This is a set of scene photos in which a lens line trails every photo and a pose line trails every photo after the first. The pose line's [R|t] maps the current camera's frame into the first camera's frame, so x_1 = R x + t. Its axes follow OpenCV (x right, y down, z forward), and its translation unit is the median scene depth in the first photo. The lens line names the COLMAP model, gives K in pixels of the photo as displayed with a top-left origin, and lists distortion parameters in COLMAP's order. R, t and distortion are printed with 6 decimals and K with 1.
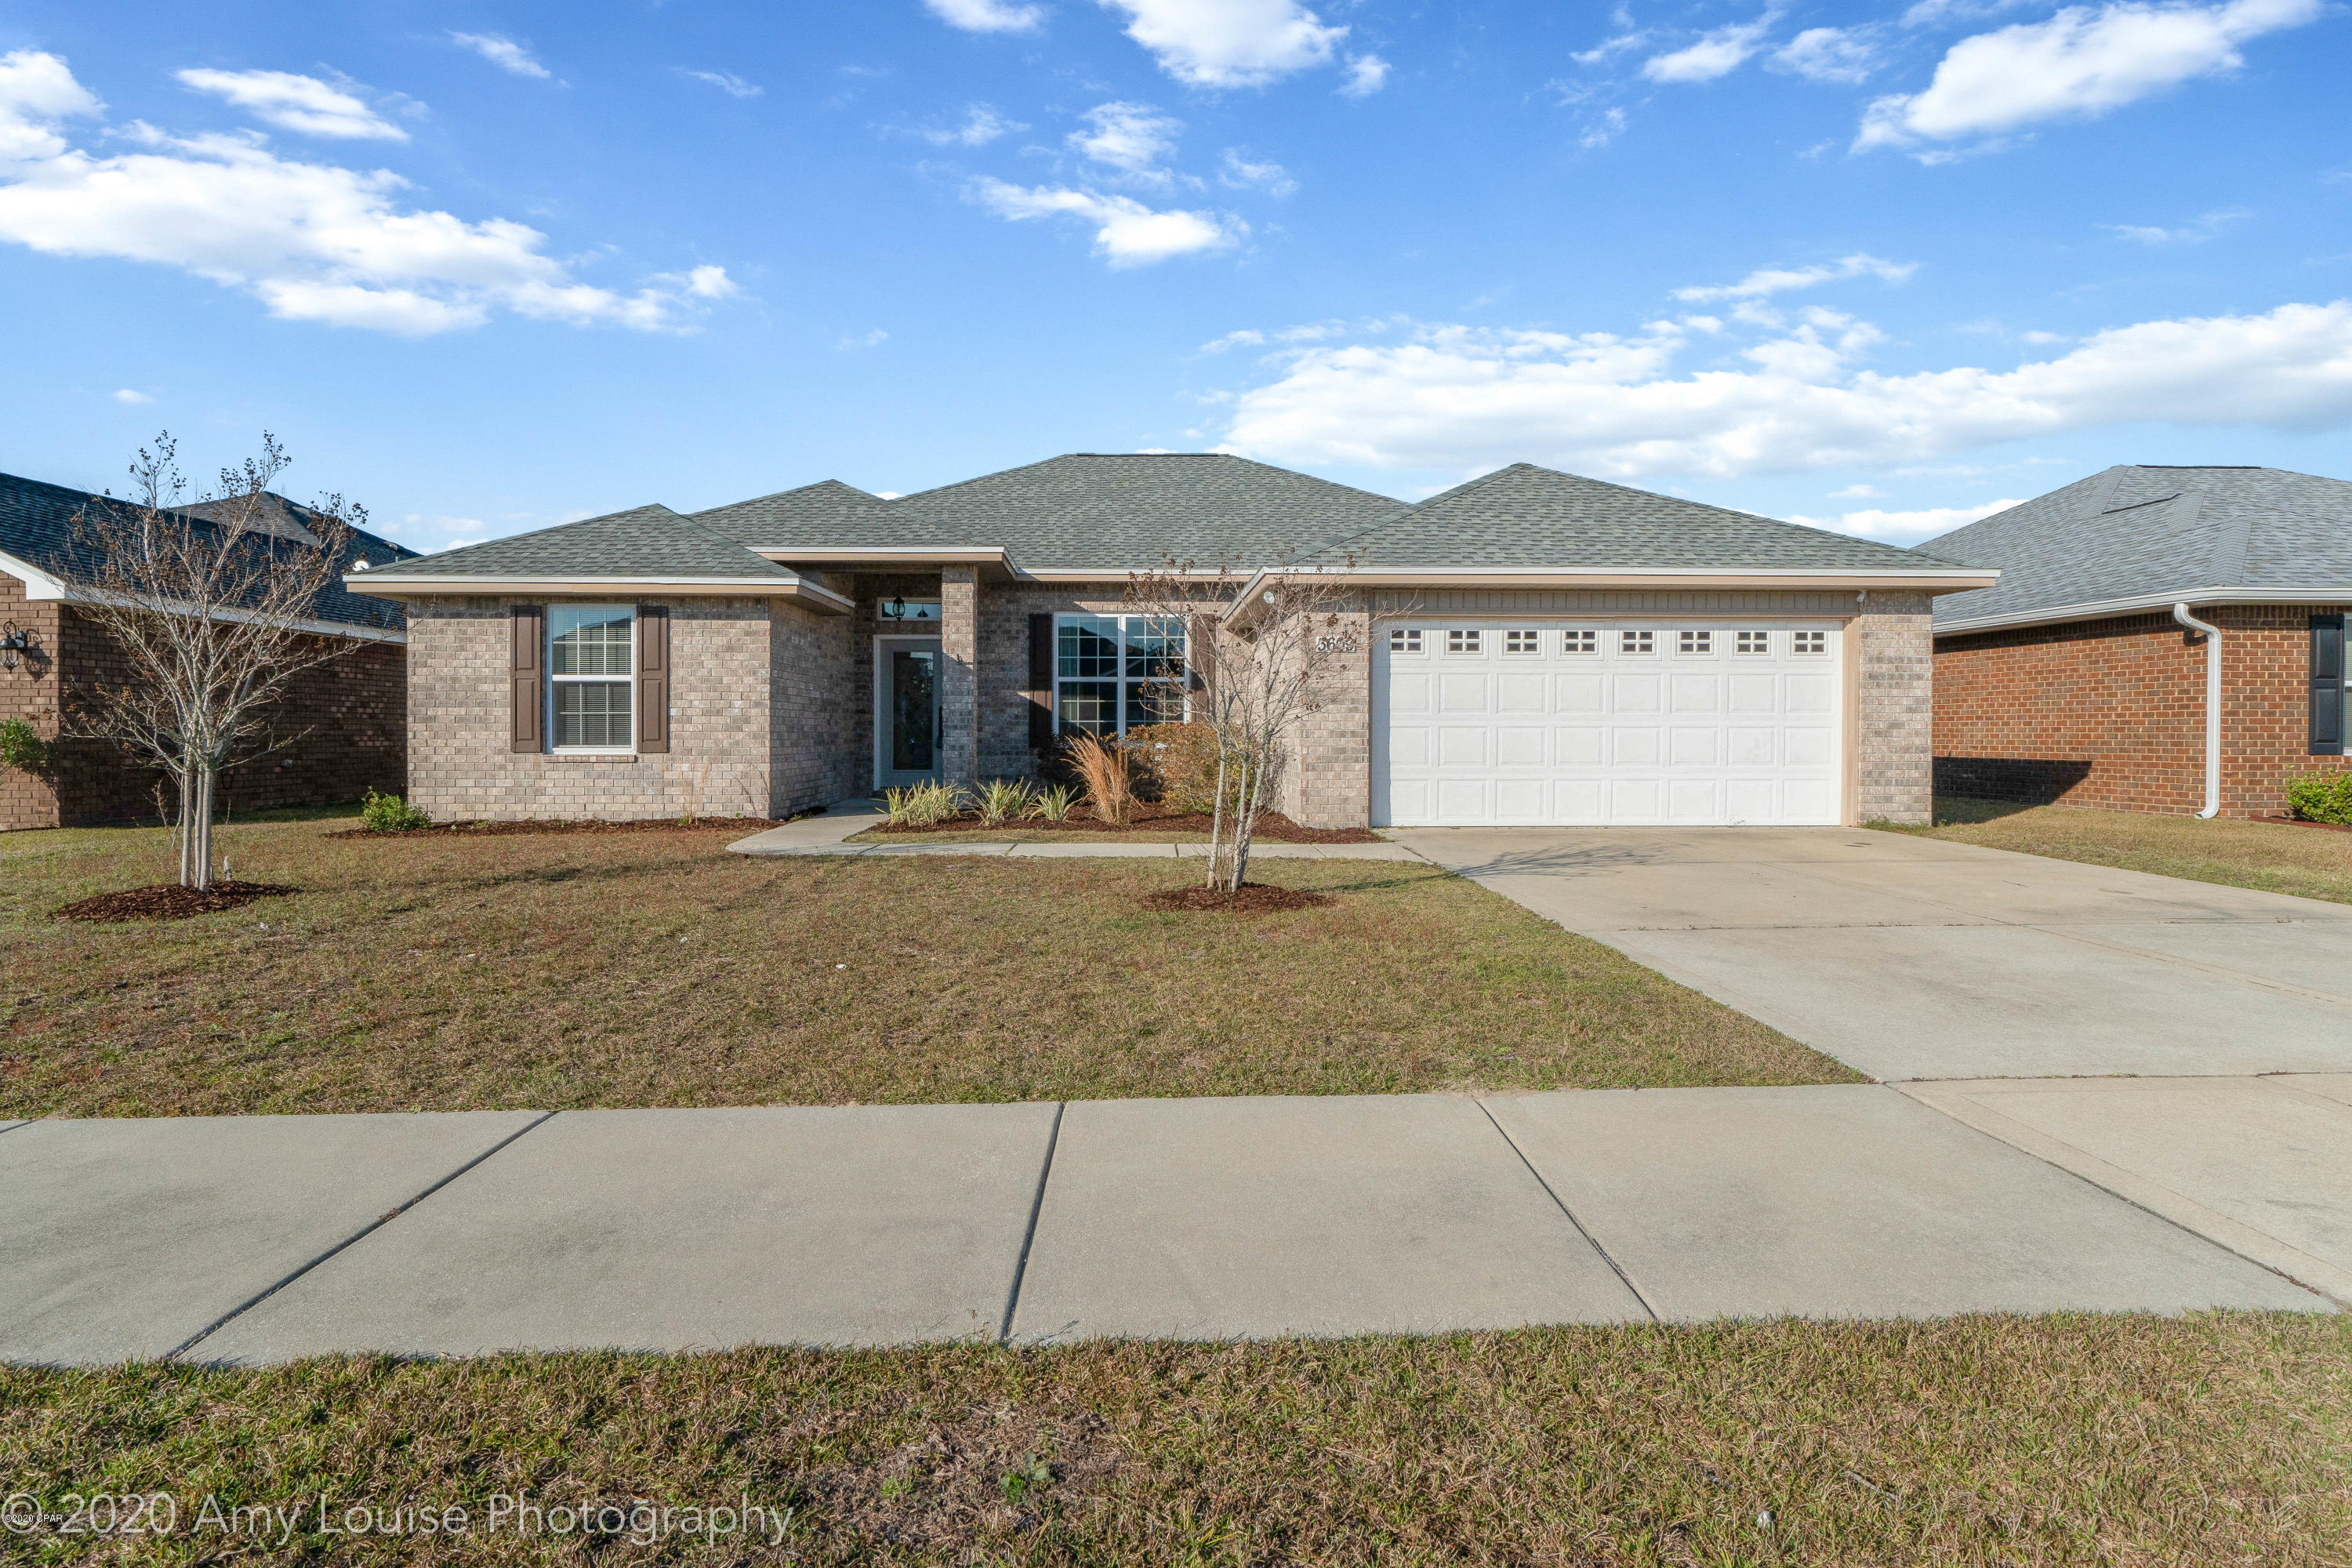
lens RADIAL K [[1257.3, 0, 1193.5], [0, 1257.3, 764.4], [0, 0, 1]] dist [-0.002642, -0.003061]
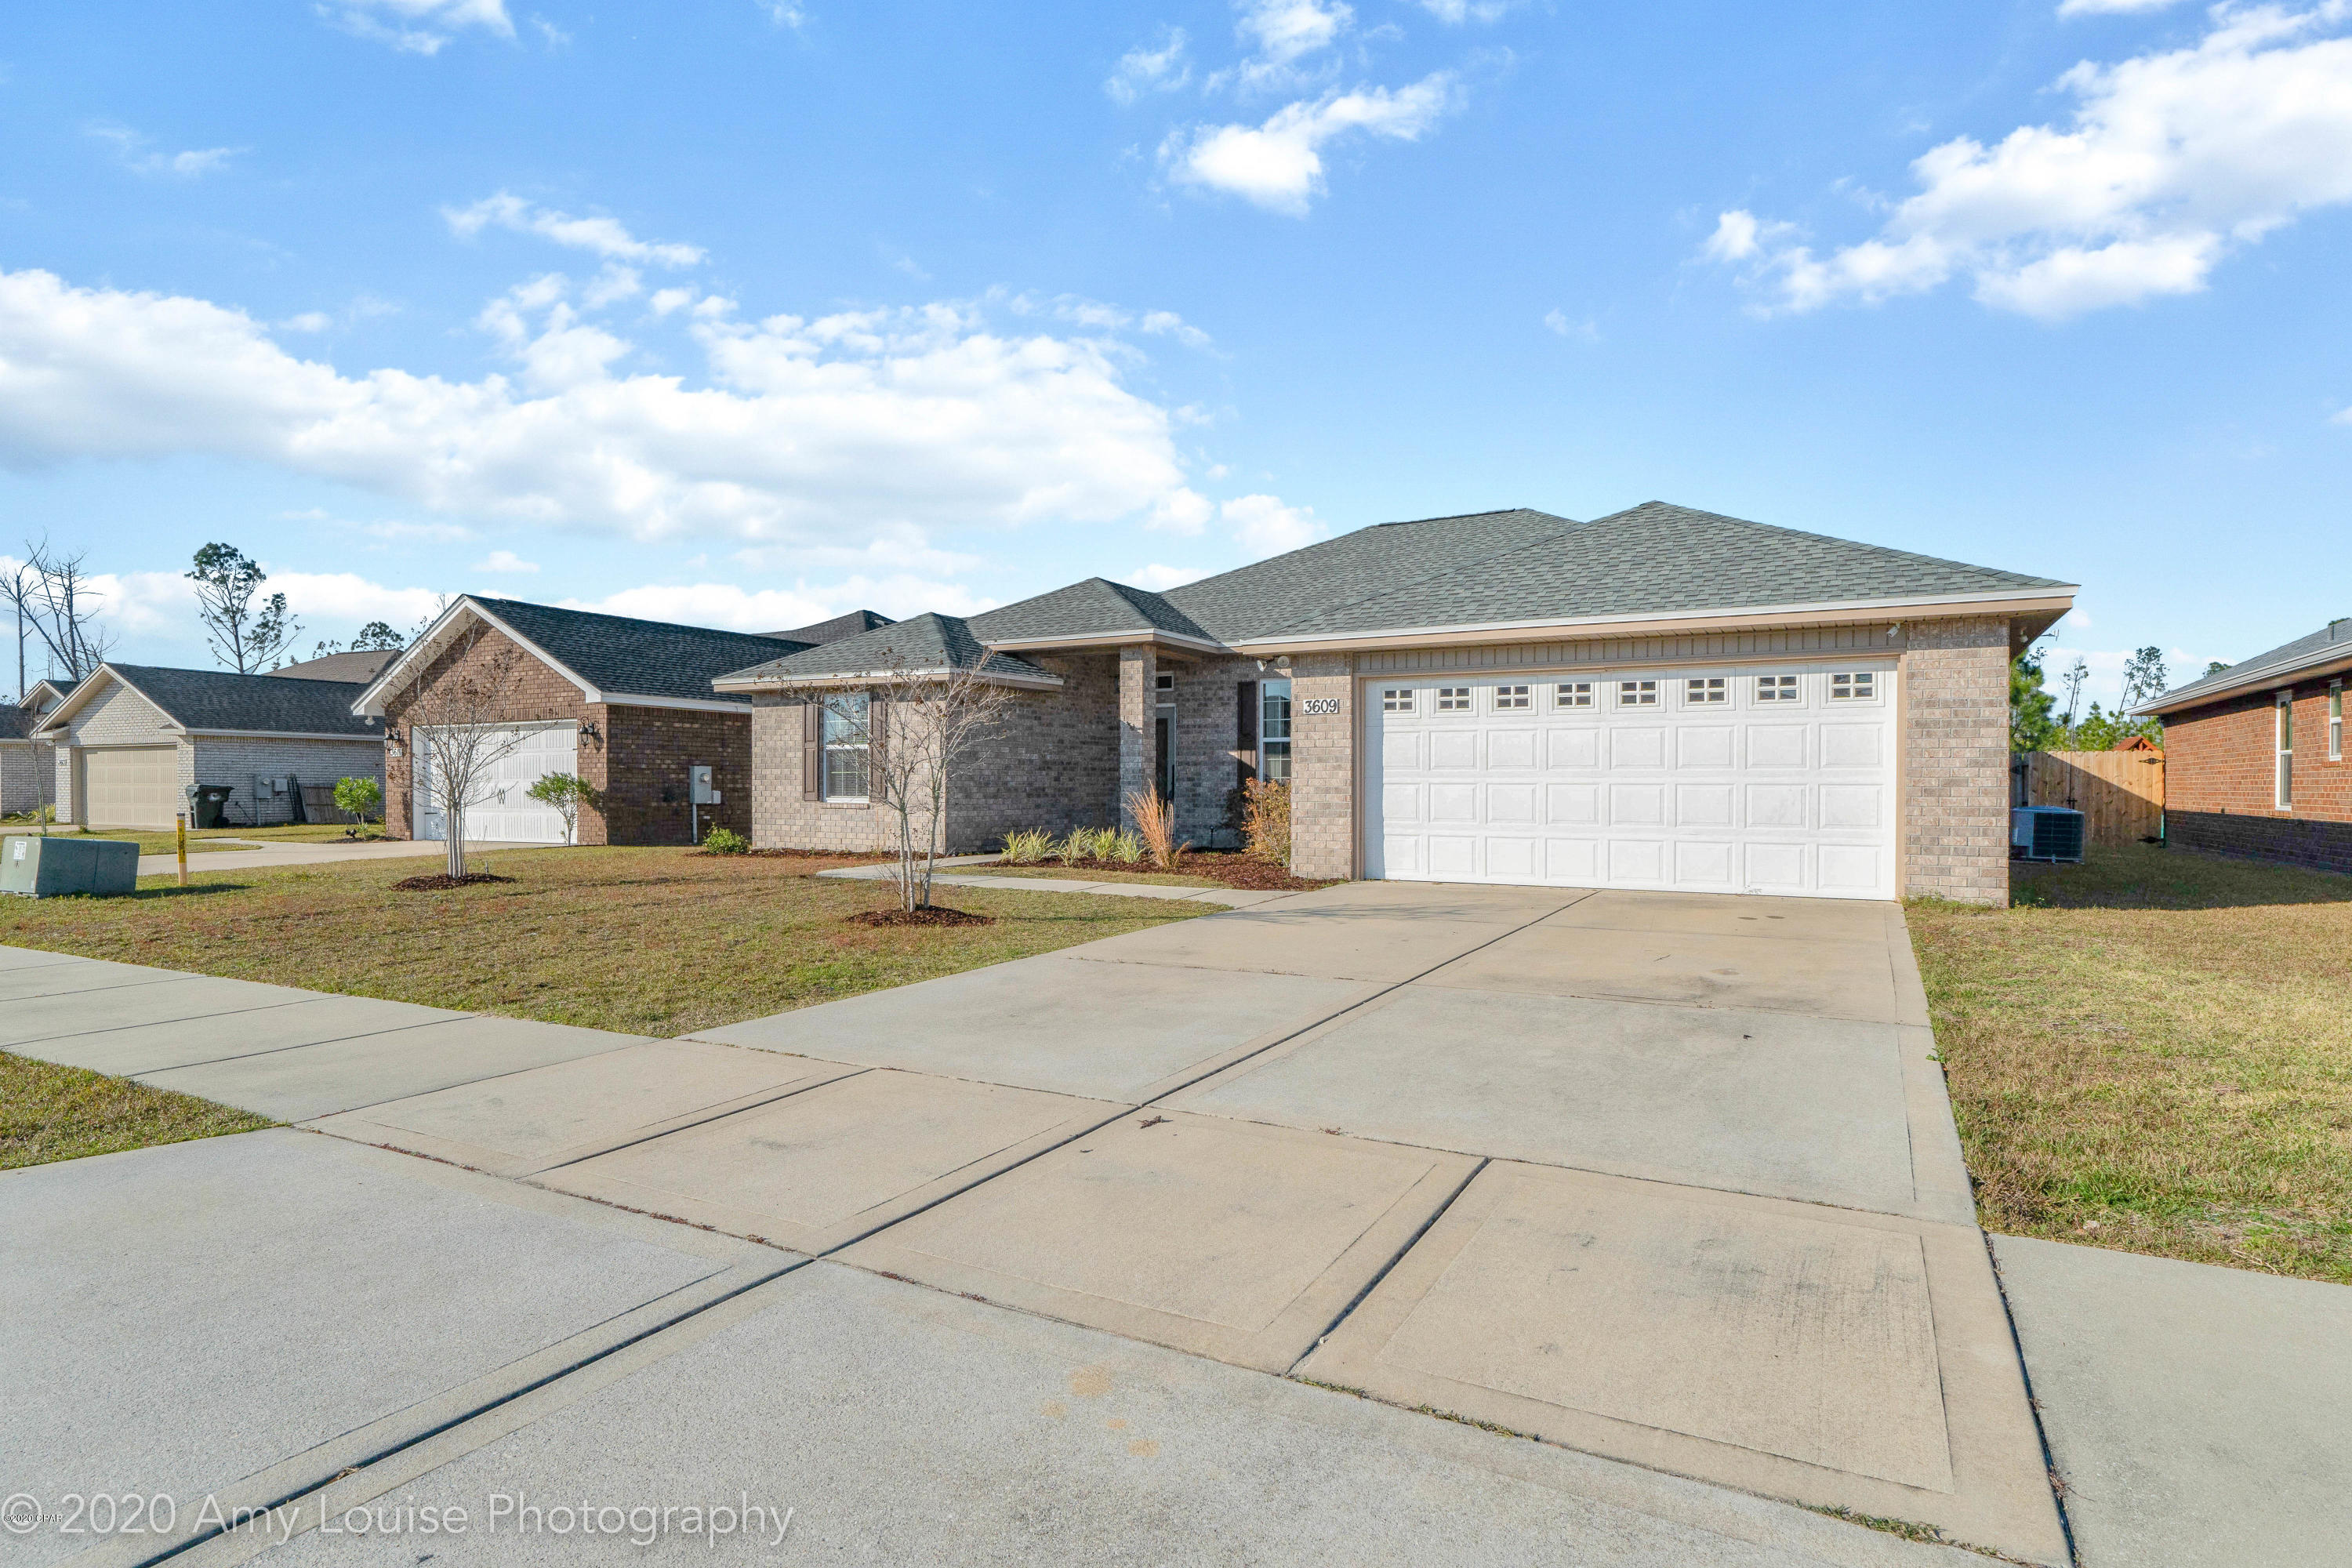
lens RADIAL K [[1257.3, 0, 1181.4], [0, 1257.3, 794.1], [0, 0, 1]] dist [-0.002642, -0.003061]
pose [[0.849974, 0.005920, -0.526792, 0.554787], [-0.016555, 0.999743, -0.015478, -0.002149], [0.526565, 0.021877, 0.849853, 0.029983]]
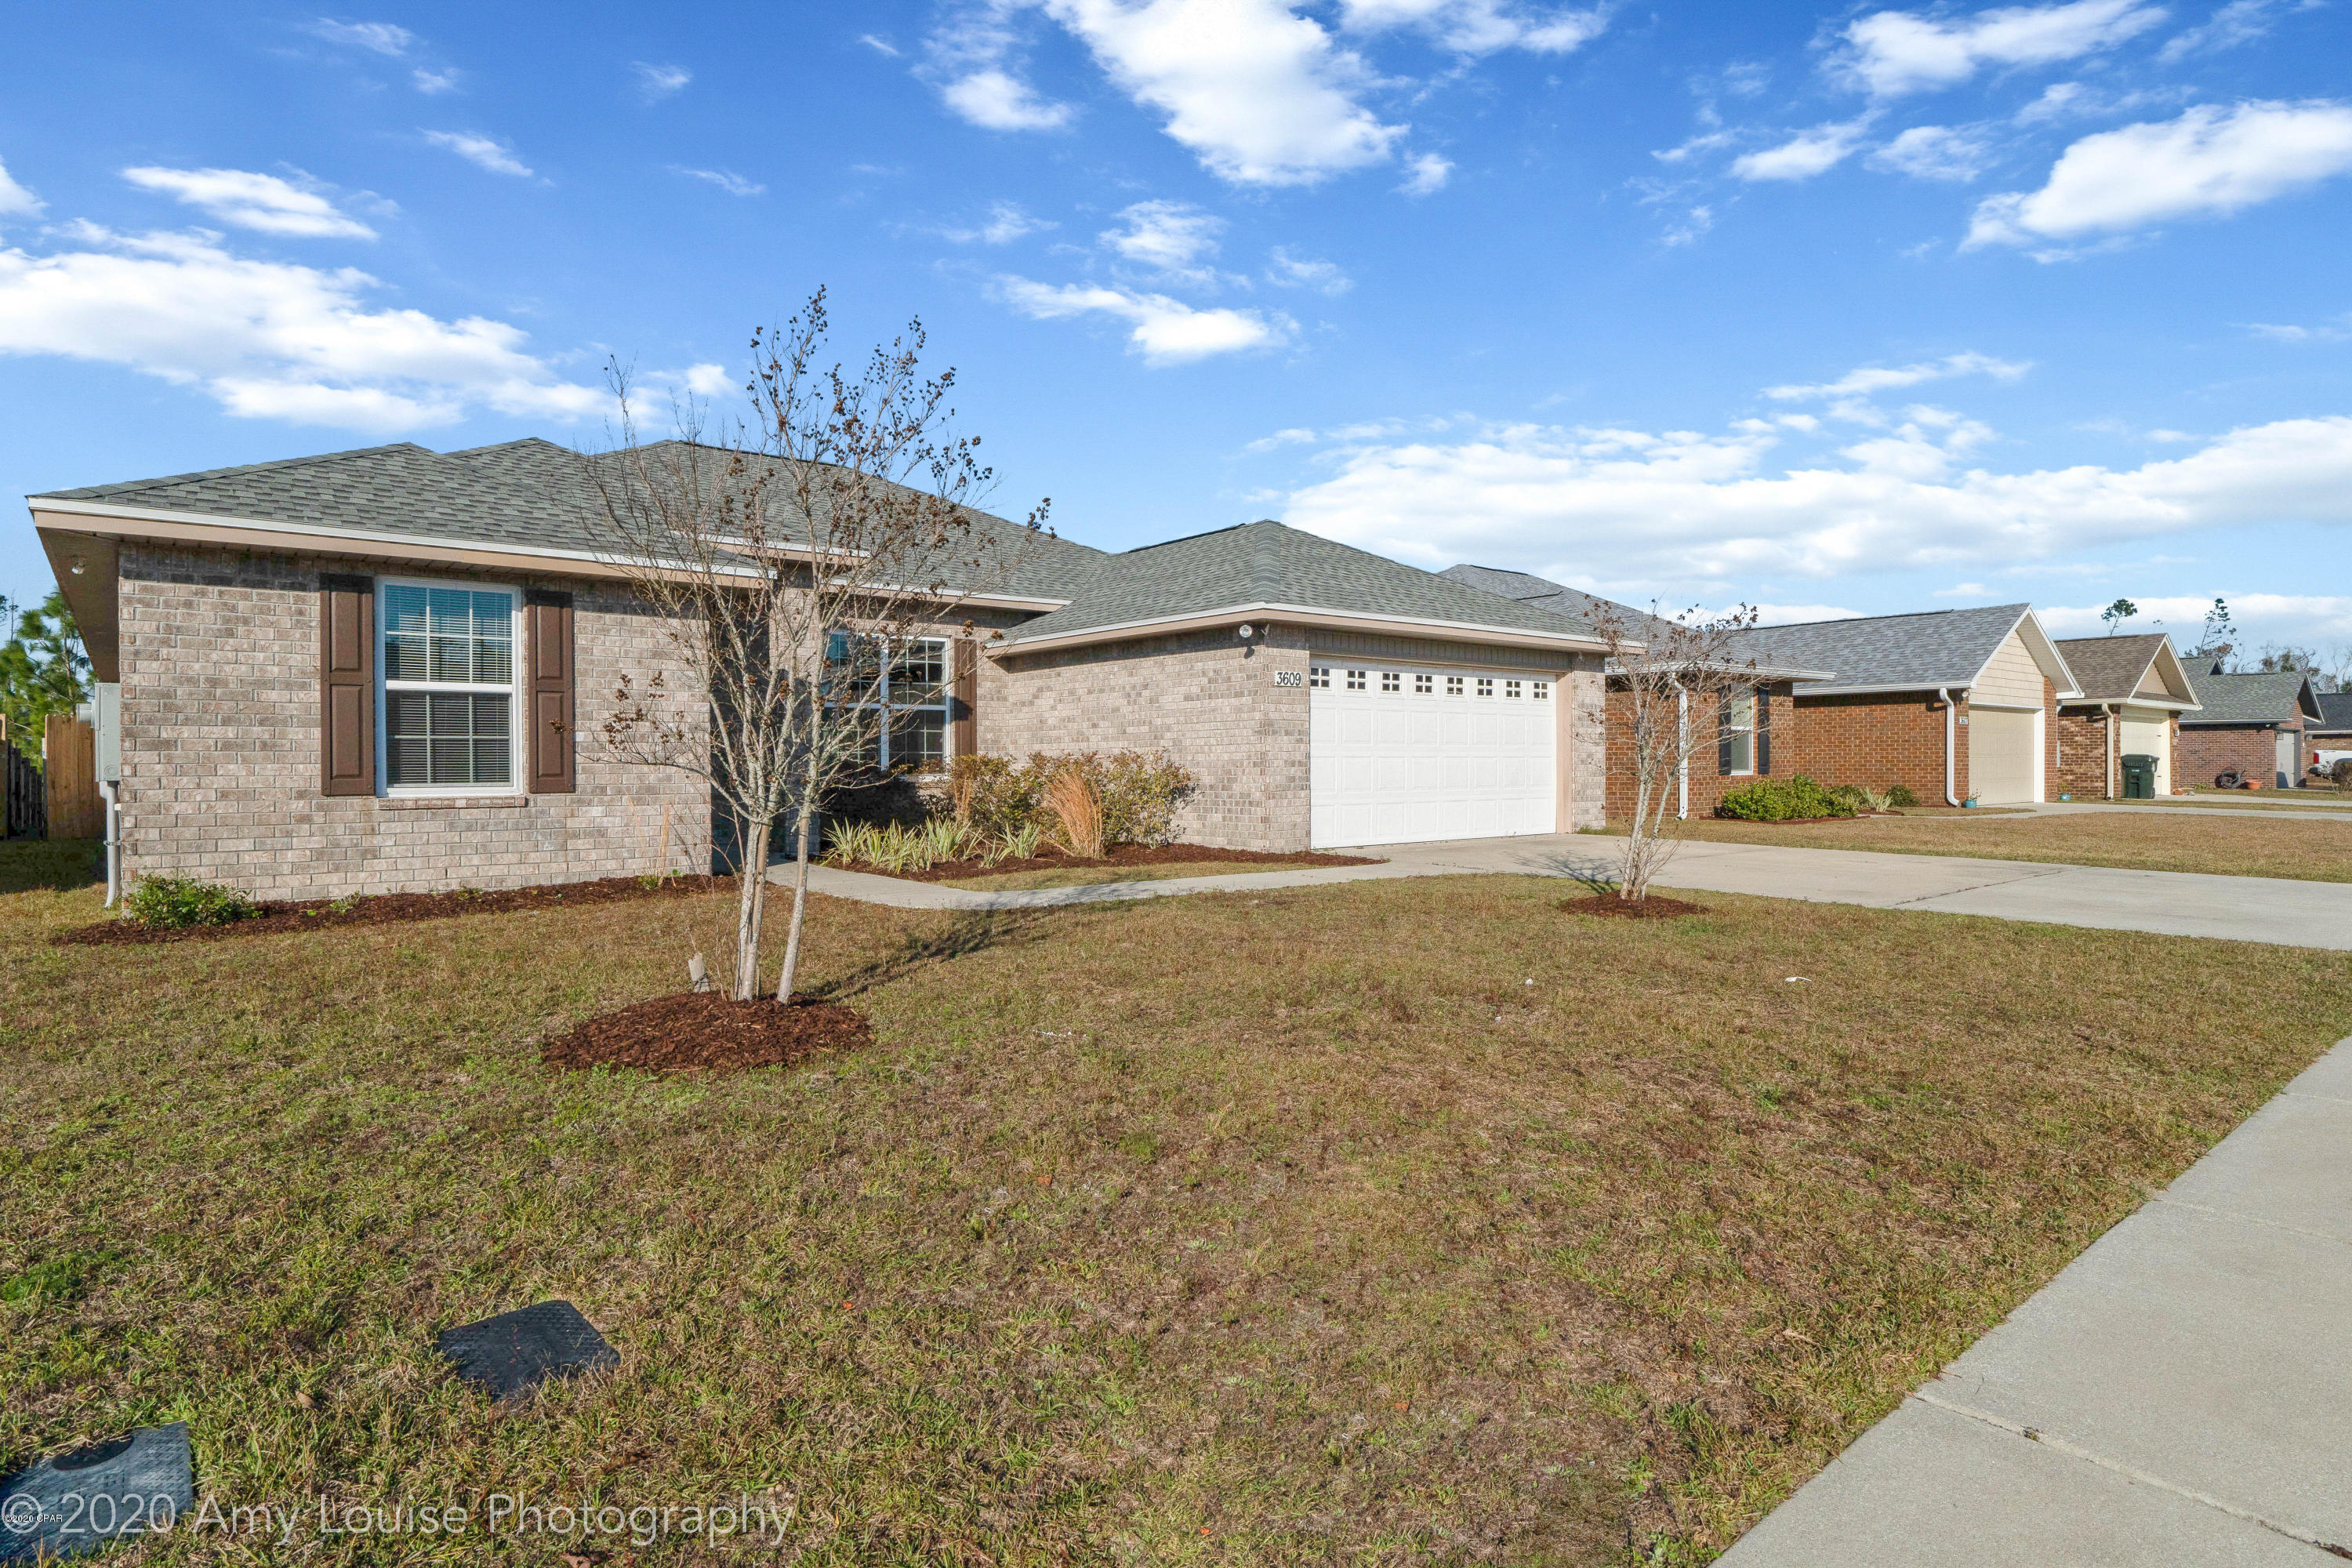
lens RADIAL K [[1257.3, 0, 1182.4], [0, 1257.3, 784.2], [0, 0, 1]] dist [-0.002642, -0.003061]
pose [[0.793521, -0.013220, 0.608399, -0.584489], [0.020112, 0.999788, -0.004507, -0.003592], [-0.608210, 0.015812, 0.793618, 0.204407]]
